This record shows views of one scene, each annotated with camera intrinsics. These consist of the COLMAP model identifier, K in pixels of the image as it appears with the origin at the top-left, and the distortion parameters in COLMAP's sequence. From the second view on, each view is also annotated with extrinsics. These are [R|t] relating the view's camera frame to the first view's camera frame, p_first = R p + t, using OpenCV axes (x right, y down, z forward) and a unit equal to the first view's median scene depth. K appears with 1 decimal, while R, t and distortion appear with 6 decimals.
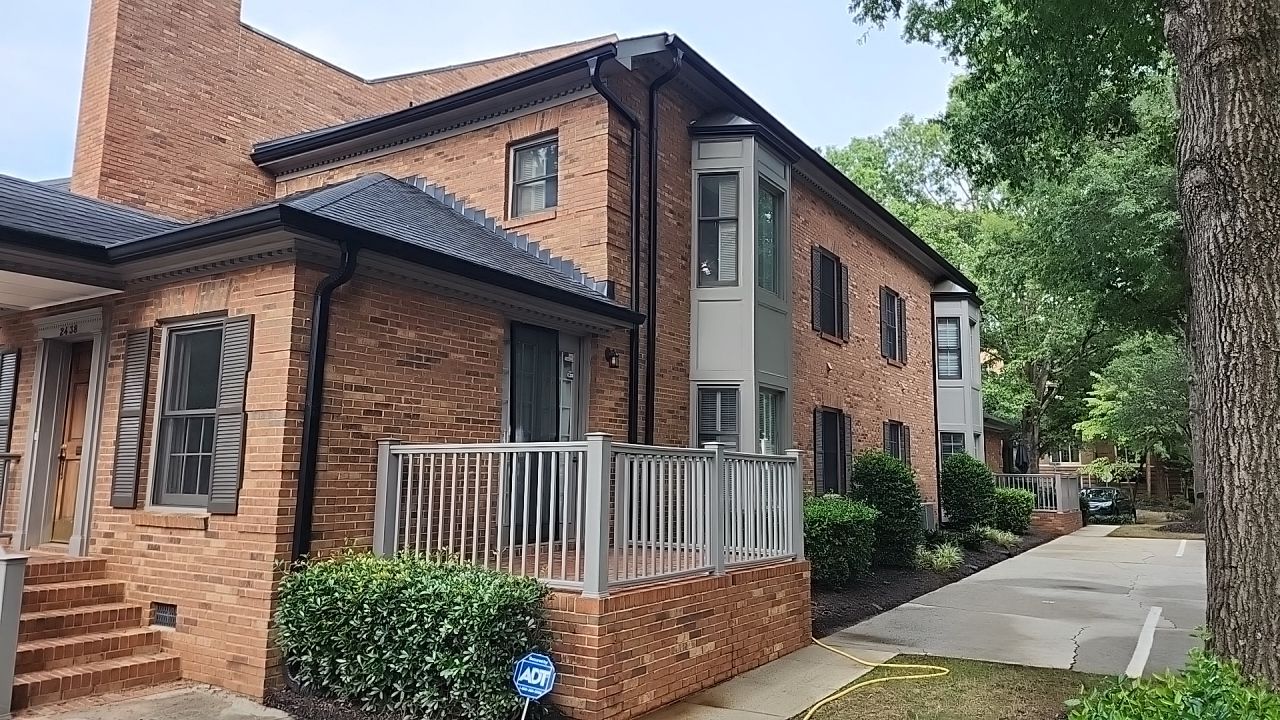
lens RADIAL K [[860.0, 0, 648.5], [0, 860.0, 359.2], [0, 0, 1]] dist [0.005614, -0.003060]
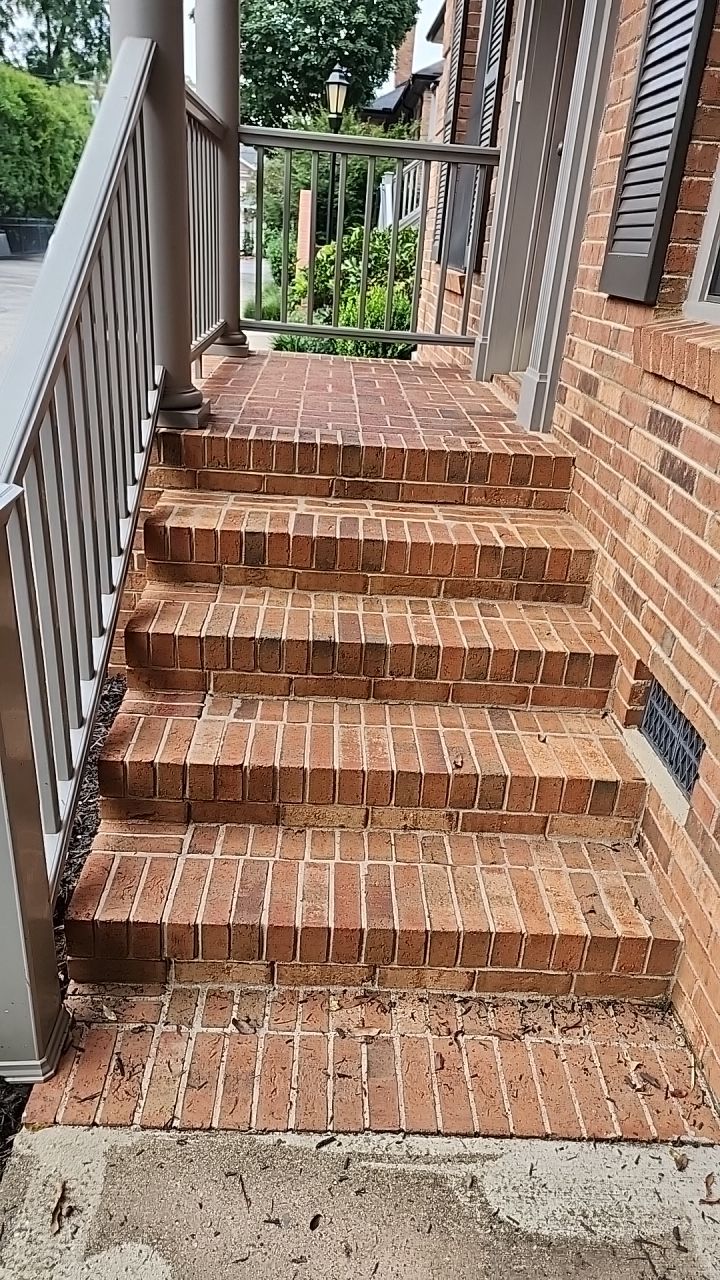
lens RADIAL K [[860.0, 0, 359.5], [0, 860.0, 649.5], [0, 0, 1]] dist [0.005614, -0.003060]
pose [[0.558534, 0.382236, -0.736162, -0.401241], [0.061873, 0.865826, 0.496505, 0.125270], [0.827170, -0.322864, 0.459943, 0.756509]]
